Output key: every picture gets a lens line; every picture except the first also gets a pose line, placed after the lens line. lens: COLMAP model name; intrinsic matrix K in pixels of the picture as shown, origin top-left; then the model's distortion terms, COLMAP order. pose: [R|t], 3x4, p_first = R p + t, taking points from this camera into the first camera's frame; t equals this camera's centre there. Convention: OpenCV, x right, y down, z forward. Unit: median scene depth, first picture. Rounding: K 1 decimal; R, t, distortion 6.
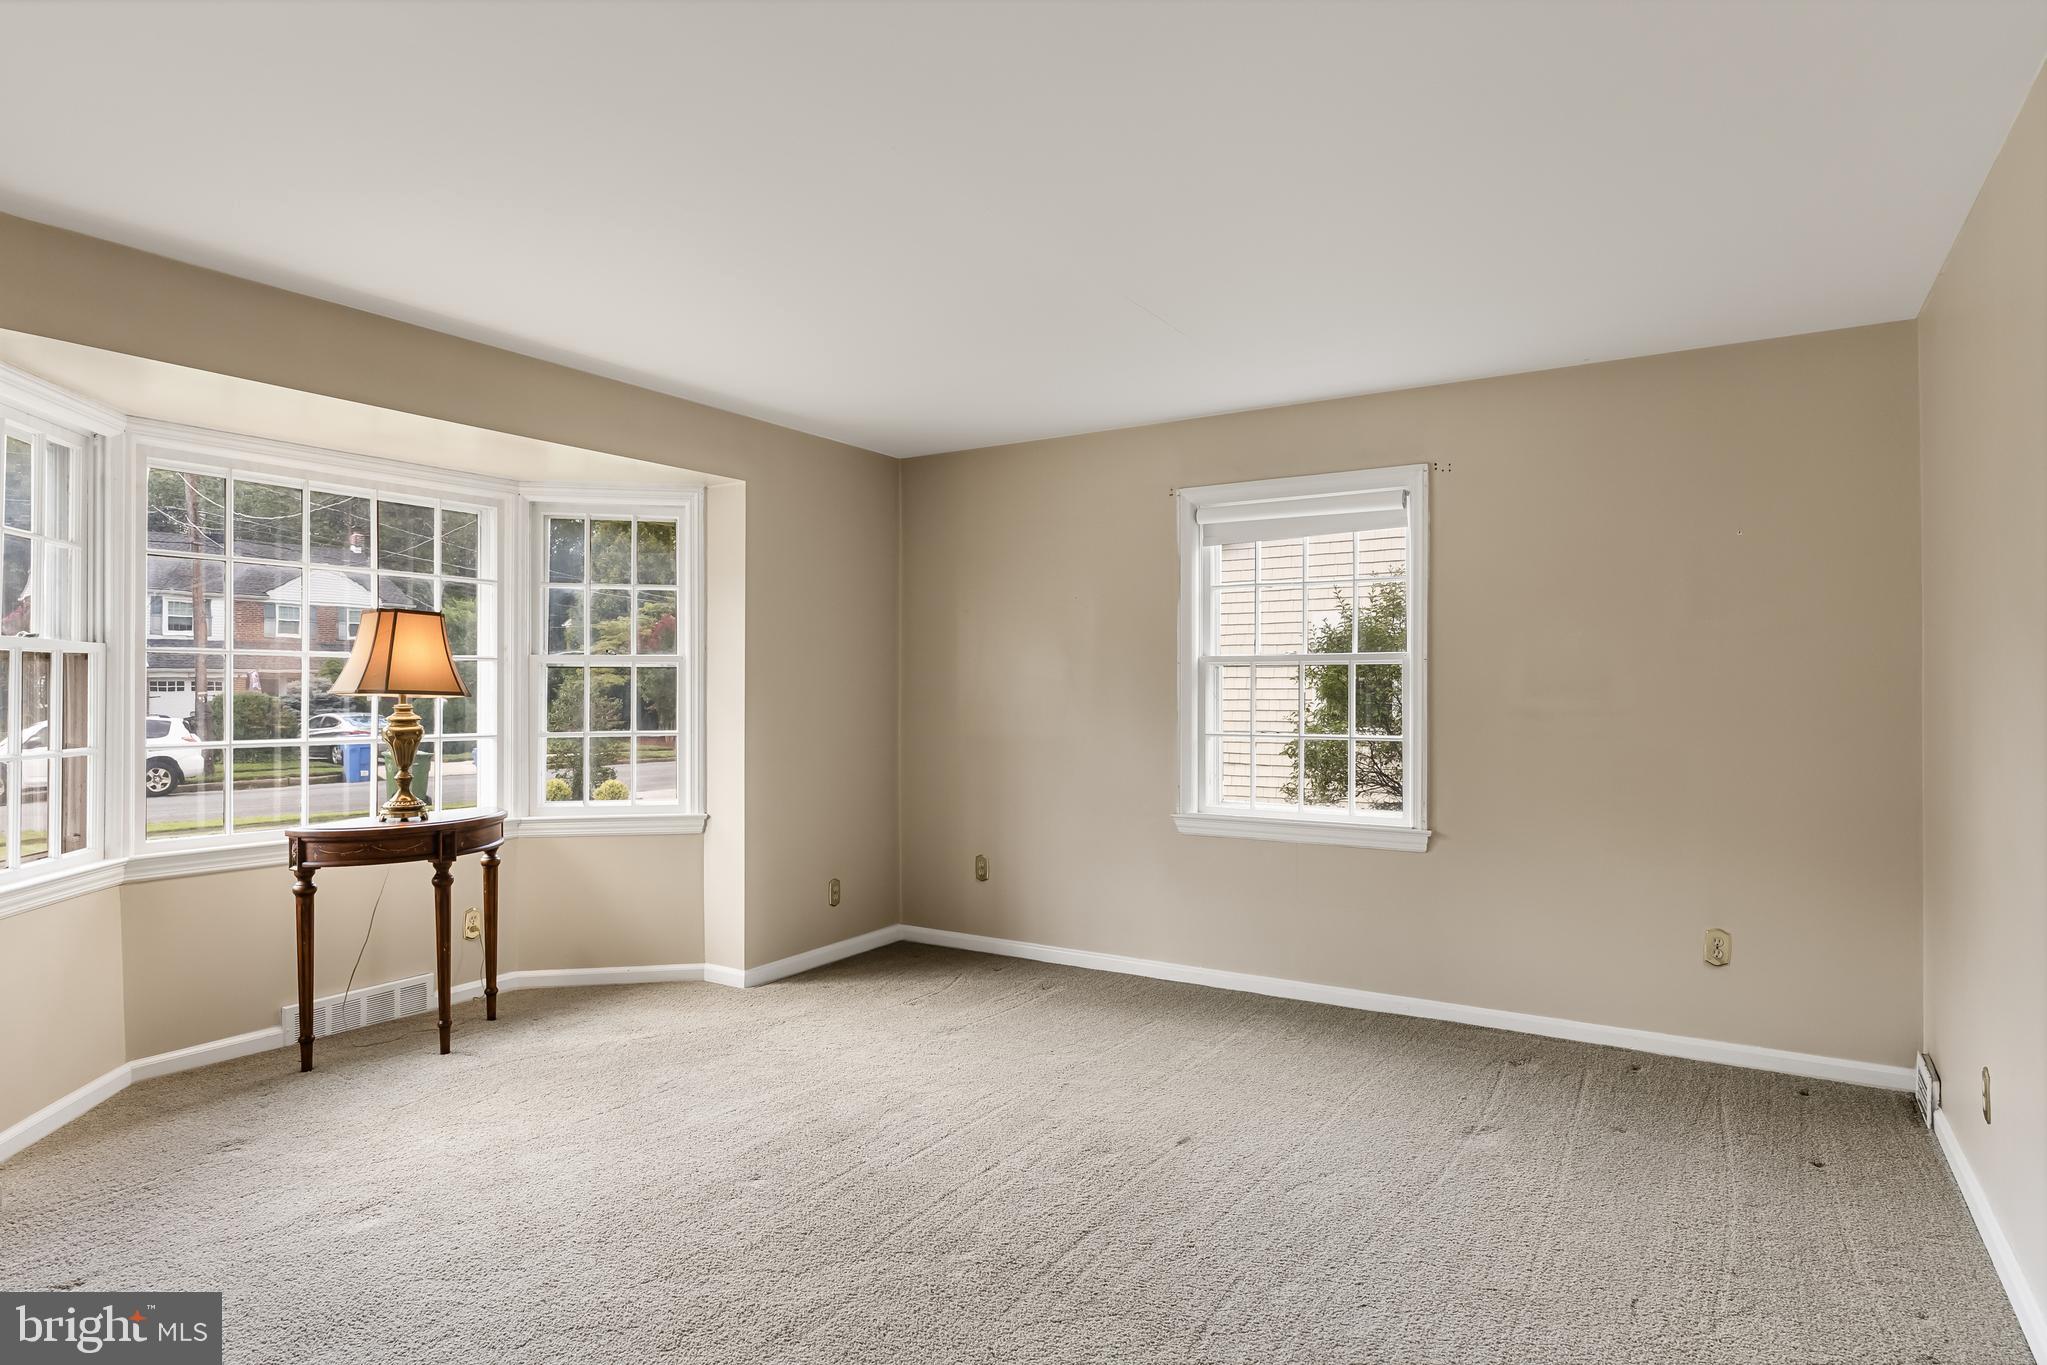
lens RADIAL K [[1147.4, 0, 1010.9], [0, 1147.4, 682.2], [0, 0, 1]] dist [-0.004811, 0.001605]
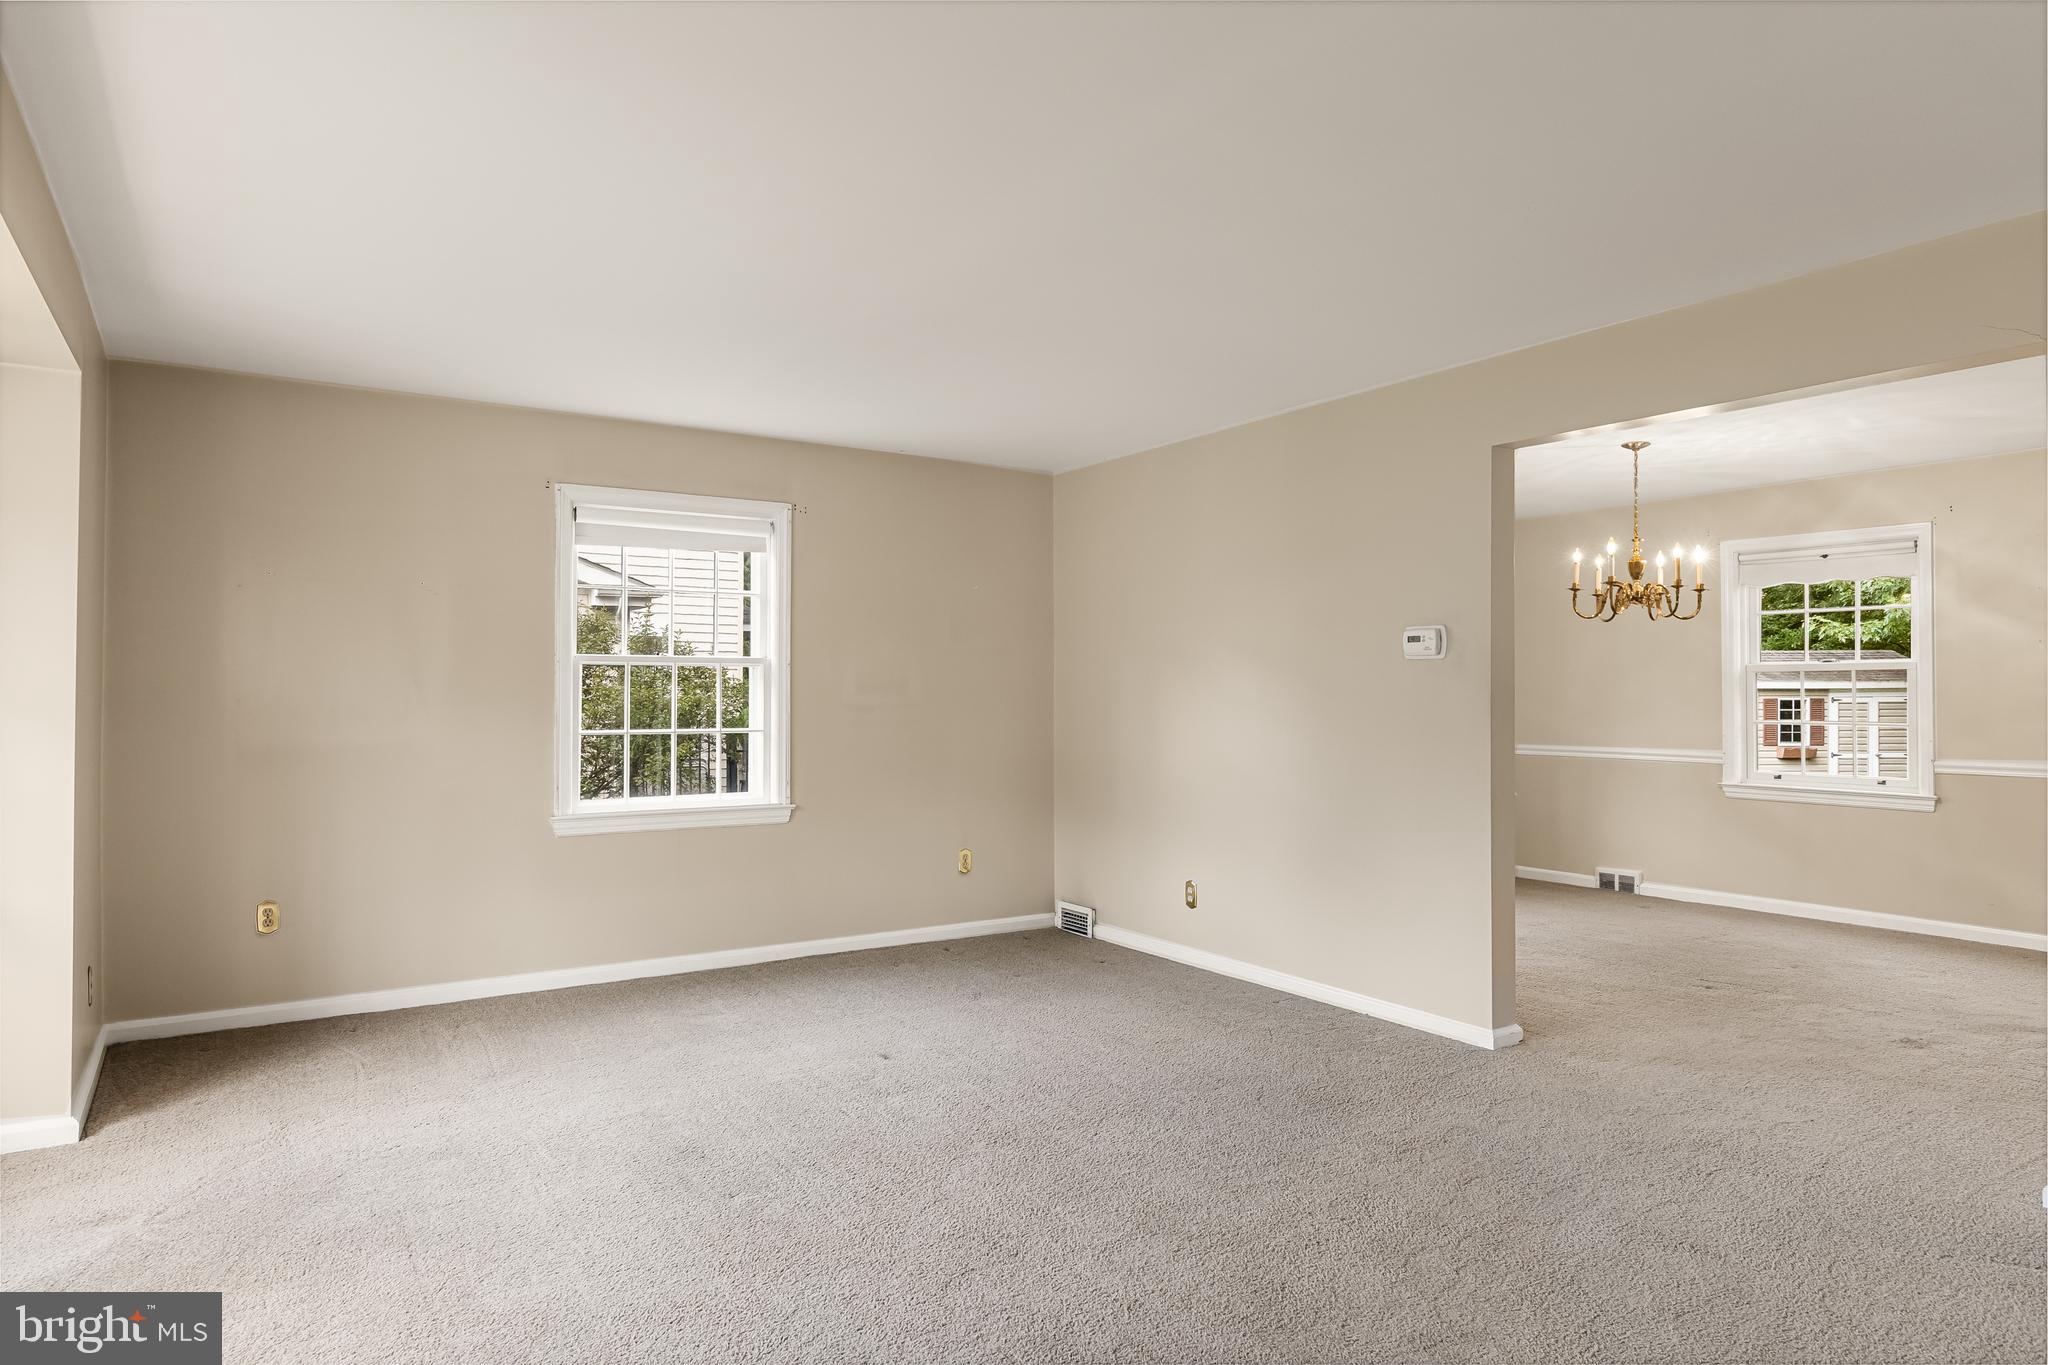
lens RADIAL K [[1196.1, 0, 1013.0], [0, 1196.1, 684.4], [0, 0, 1]] dist [-0.011741, 0.000137]
pose [[0.407505, 0.010968, 0.913137, -0.653887], [-0.002749, 0.999938, -0.010784, 0.013168], [-0.913199, 0.001884, 0.407510, 0.246358]]
